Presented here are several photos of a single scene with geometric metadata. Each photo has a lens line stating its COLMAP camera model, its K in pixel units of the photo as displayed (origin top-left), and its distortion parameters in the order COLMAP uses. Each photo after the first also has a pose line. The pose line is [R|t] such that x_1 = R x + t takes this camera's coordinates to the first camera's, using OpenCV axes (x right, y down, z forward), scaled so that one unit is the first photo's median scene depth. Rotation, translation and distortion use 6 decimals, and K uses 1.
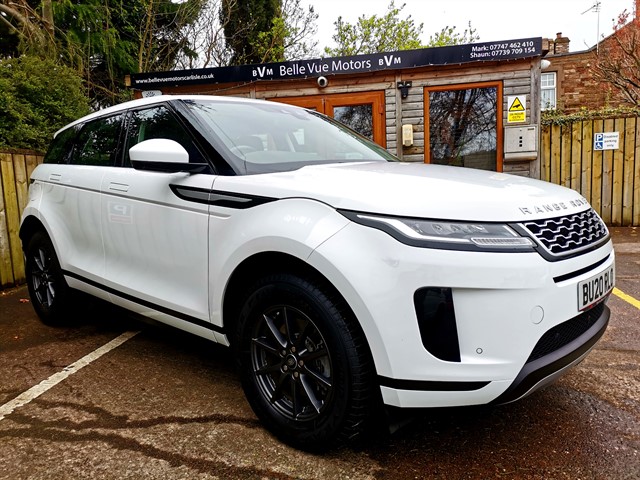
lens RADIAL K [[478.7, 0, 323.2], [0, 478.7, 249.1], [0, 0, 1]] dist [0.054563, -0.044549]
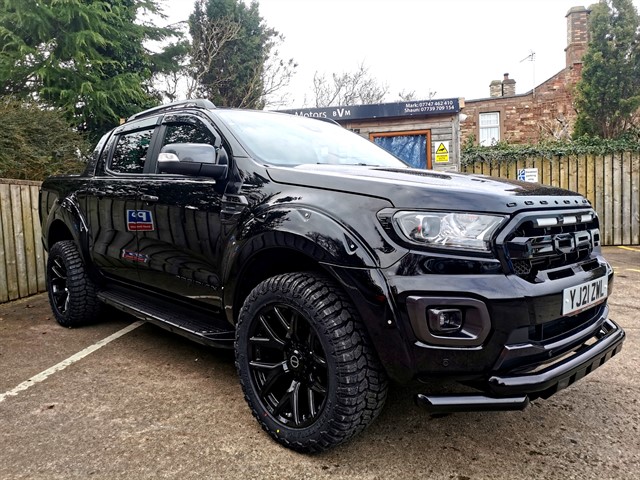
lens RADIAL K [[478.7, 0, 323.1], [0, 478.7, 242.1], [0, 0, 1]] dist [0.054563, -0.044549]
pose [[0.997990, -0.002288, 0.063330, 0.010838], [0.006695, 0.997562, -0.069458, 0.029563], [-0.063016, 0.069743, 0.995573, -0.212055]]
